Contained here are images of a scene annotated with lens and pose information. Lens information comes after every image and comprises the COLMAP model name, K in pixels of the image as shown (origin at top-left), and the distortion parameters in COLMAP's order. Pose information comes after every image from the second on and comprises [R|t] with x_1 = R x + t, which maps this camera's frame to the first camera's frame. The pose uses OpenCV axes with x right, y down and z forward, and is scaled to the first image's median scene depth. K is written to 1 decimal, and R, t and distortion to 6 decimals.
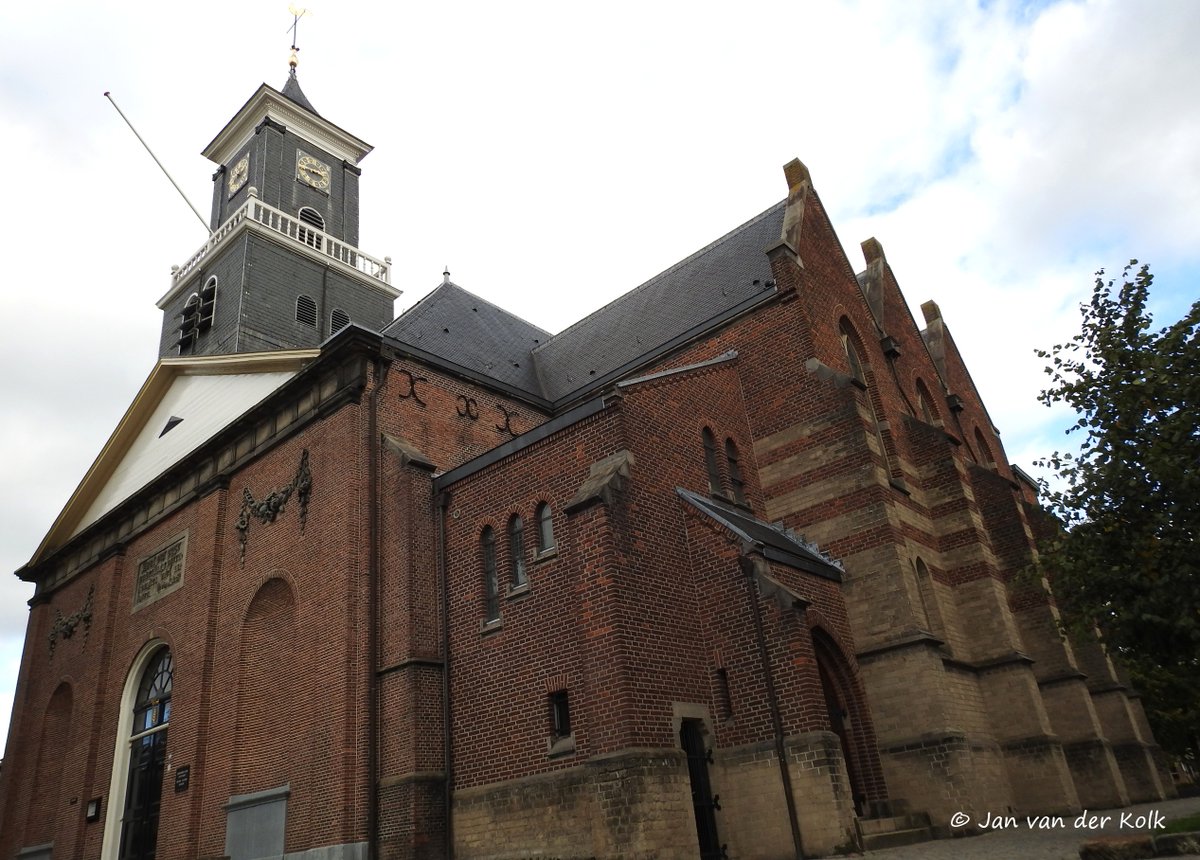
lens RADIAL K [[858.8, 0, 599.4], [0, 858.8, 445.7], [0, 0, 1]] dist [0.000556, 0.000554]
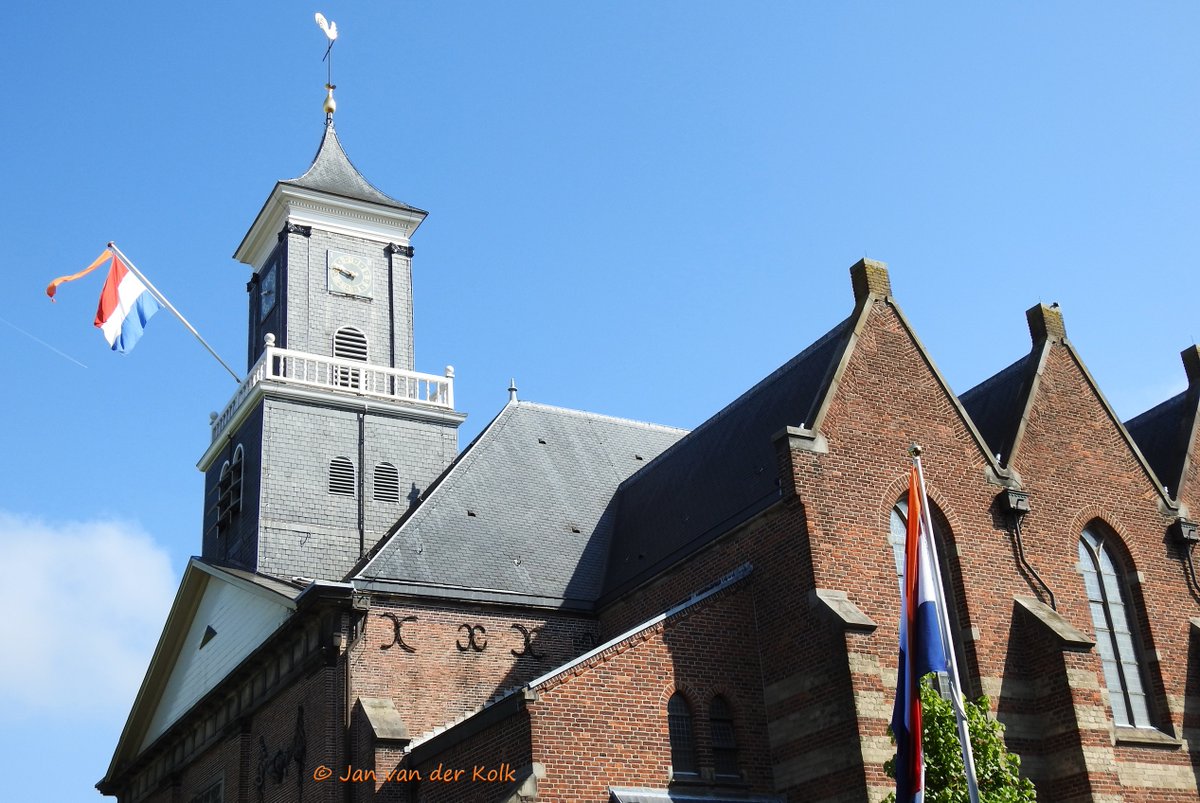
lens RADIAL K [[1494.9, 0, 600.0], [0, 1494.9, 401.5], [0, 0, 1]] dist [0.010134, 0.024819]
pose [[0.938021, -0.103519, -0.330757, 0.500209], [0.116151, 0.993057, 0.018600, -0.300923], [0.326535, -0.055865, 0.943533, -0.364400]]
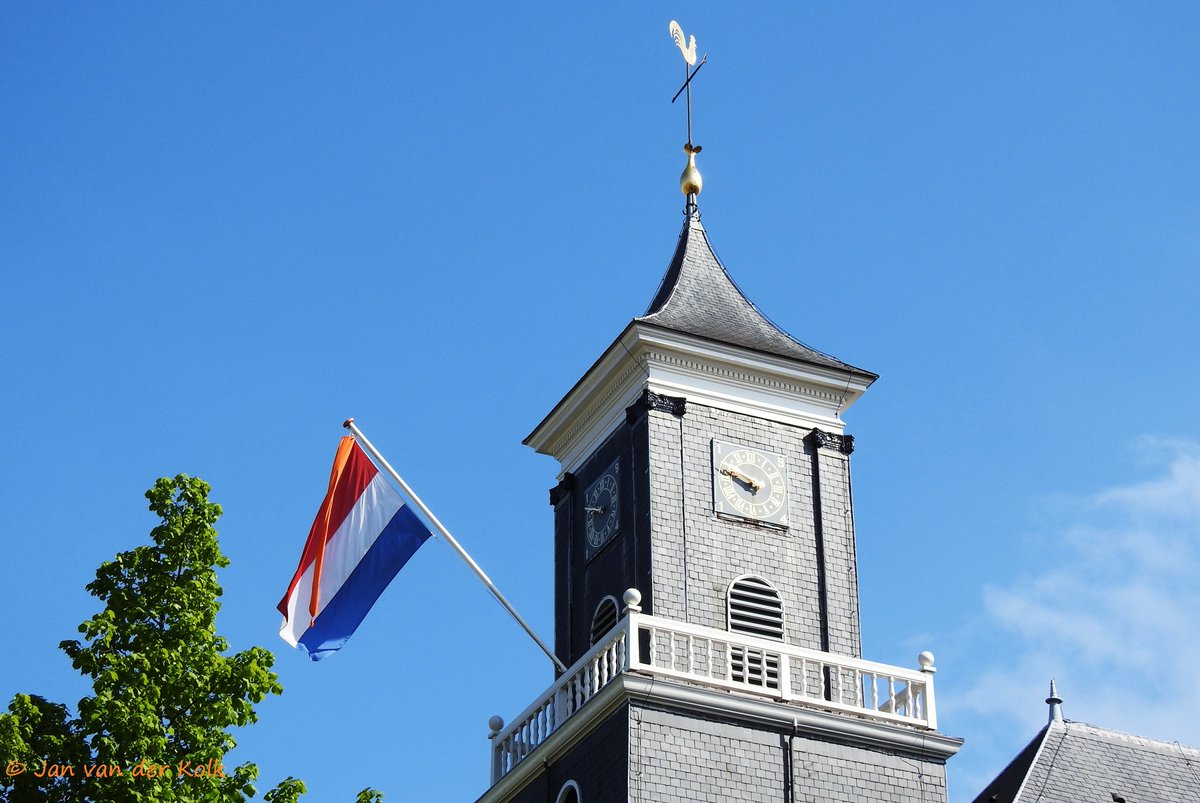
lens RADIAL K [[2803.5, 0, 600.0], [0, 2803.5, 401.5], [0, 0, 1]] dist [0.017210, 0.292655]
pose [[0.912220, -0.107724, -0.395286, 0.279393], [0.085017, 0.993585, -0.074576, -0.387801], [0.400783, 0.034424, 0.915526, -0.590446]]
